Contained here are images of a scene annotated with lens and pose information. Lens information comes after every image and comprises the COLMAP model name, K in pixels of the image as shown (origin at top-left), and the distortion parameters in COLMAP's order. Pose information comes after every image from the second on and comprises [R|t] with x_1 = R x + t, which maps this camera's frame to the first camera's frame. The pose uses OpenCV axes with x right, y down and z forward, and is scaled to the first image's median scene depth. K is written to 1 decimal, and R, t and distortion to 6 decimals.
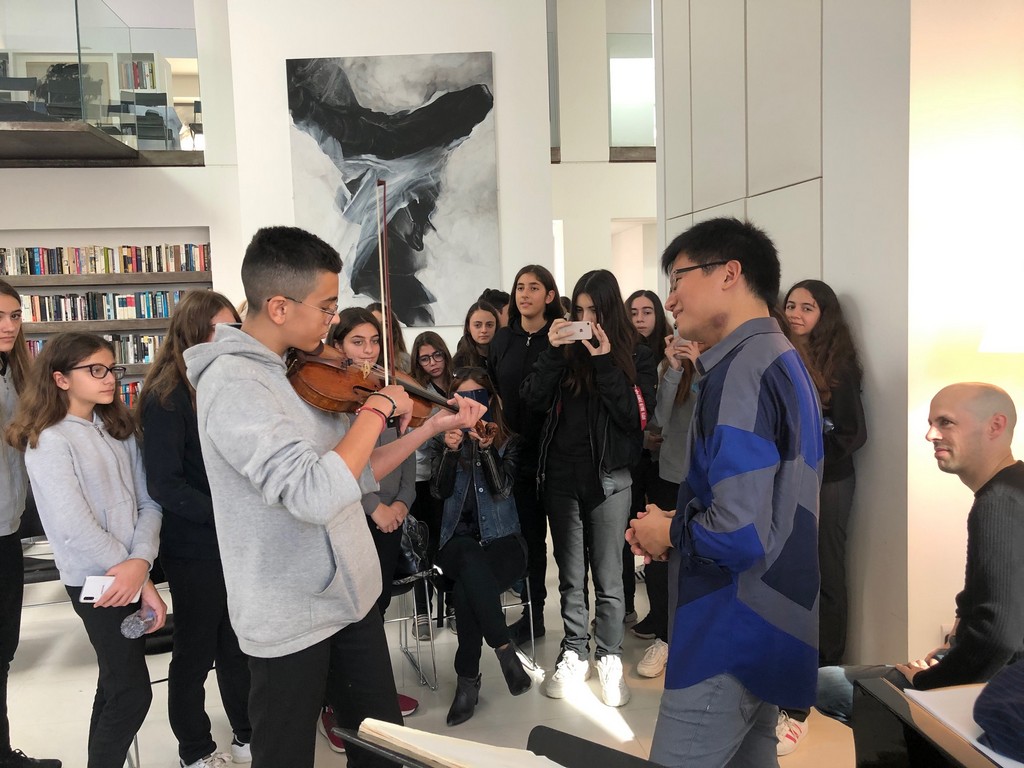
lens RADIAL K [[861.5, 0, 532.6], [0, 861.5, 375.9], [0, 0, 1]] dist [0.025228, -0.014947]
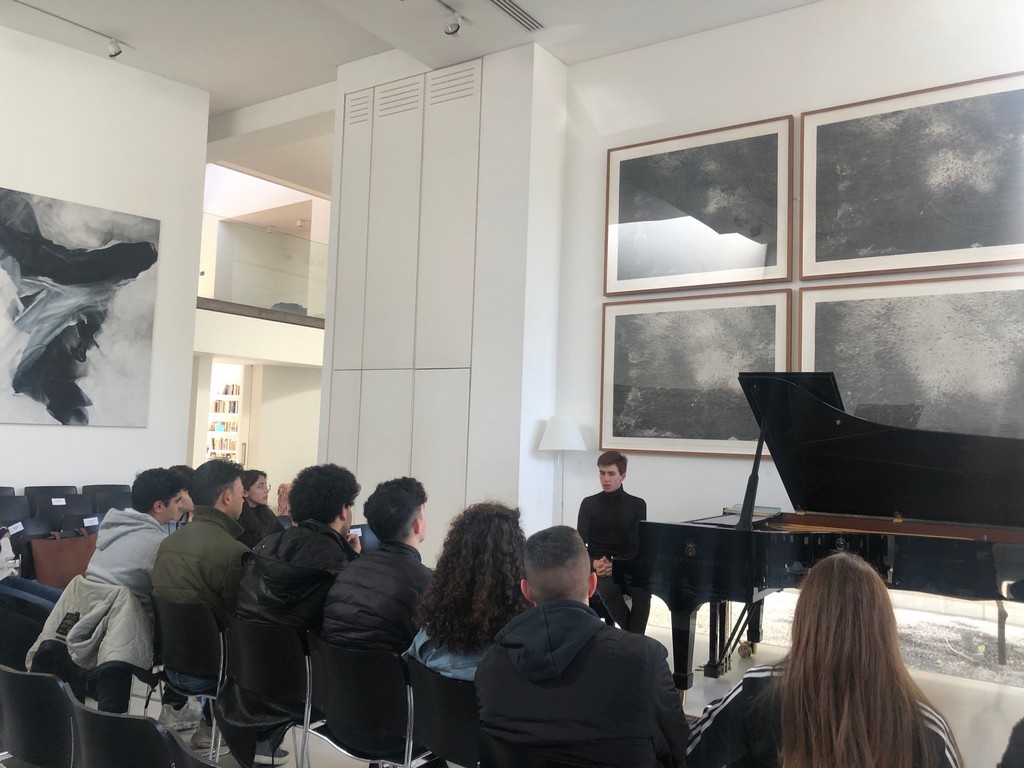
lens RADIAL K [[861.5, 0, 520.2], [0, 861.5, 392.0], [0, 0, 1]] dist [0.025228, -0.014947]
pose [[0.720129, 0.100262, 0.686558, -0.520186], [-0.007196, 0.990530, -0.137105, 0.057595], [-0.693803, 0.093793, 0.714031, -0.284972]]
